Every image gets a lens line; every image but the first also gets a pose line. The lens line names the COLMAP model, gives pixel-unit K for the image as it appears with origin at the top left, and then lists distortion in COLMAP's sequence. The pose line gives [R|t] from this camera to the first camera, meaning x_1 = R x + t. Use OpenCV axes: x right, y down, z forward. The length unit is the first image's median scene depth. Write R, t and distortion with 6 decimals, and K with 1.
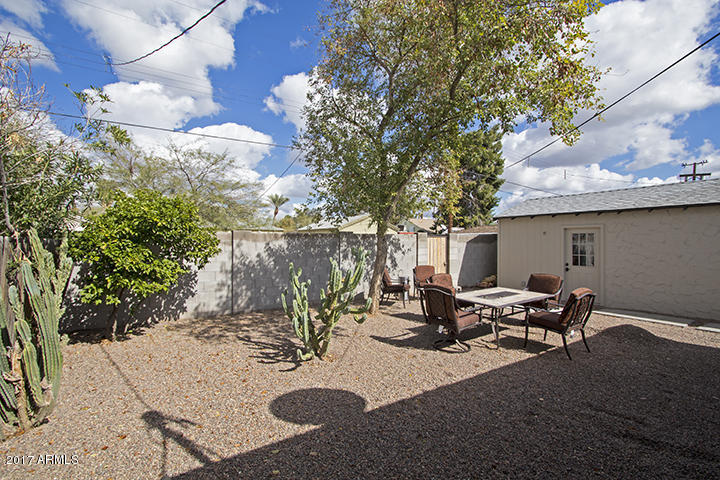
lens RADIAL K [[333.9, 0, 362.1], [0, 333.9, 238.2], [0, 0, 1]] dist [-0.001897, -0.000408]
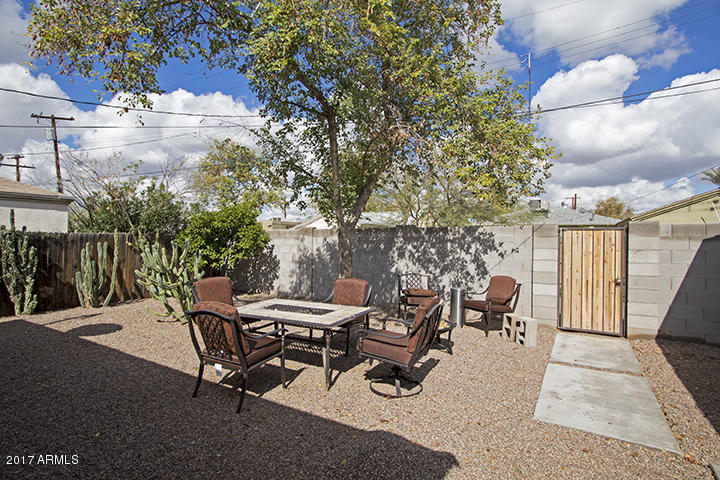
lens RADIAL K [[388.3, 0, 360.4], [0, 388.3, 240.5], [0, 0, 1]] dist [-0.000688, -0.000015]
pose [[0.437163, 0.006926, -0.899356, 0.787922], [0.003114, 0.999953, 0.009214, 0.009838], [0.899377, -0.006829, 0.437120, 0.493455]]
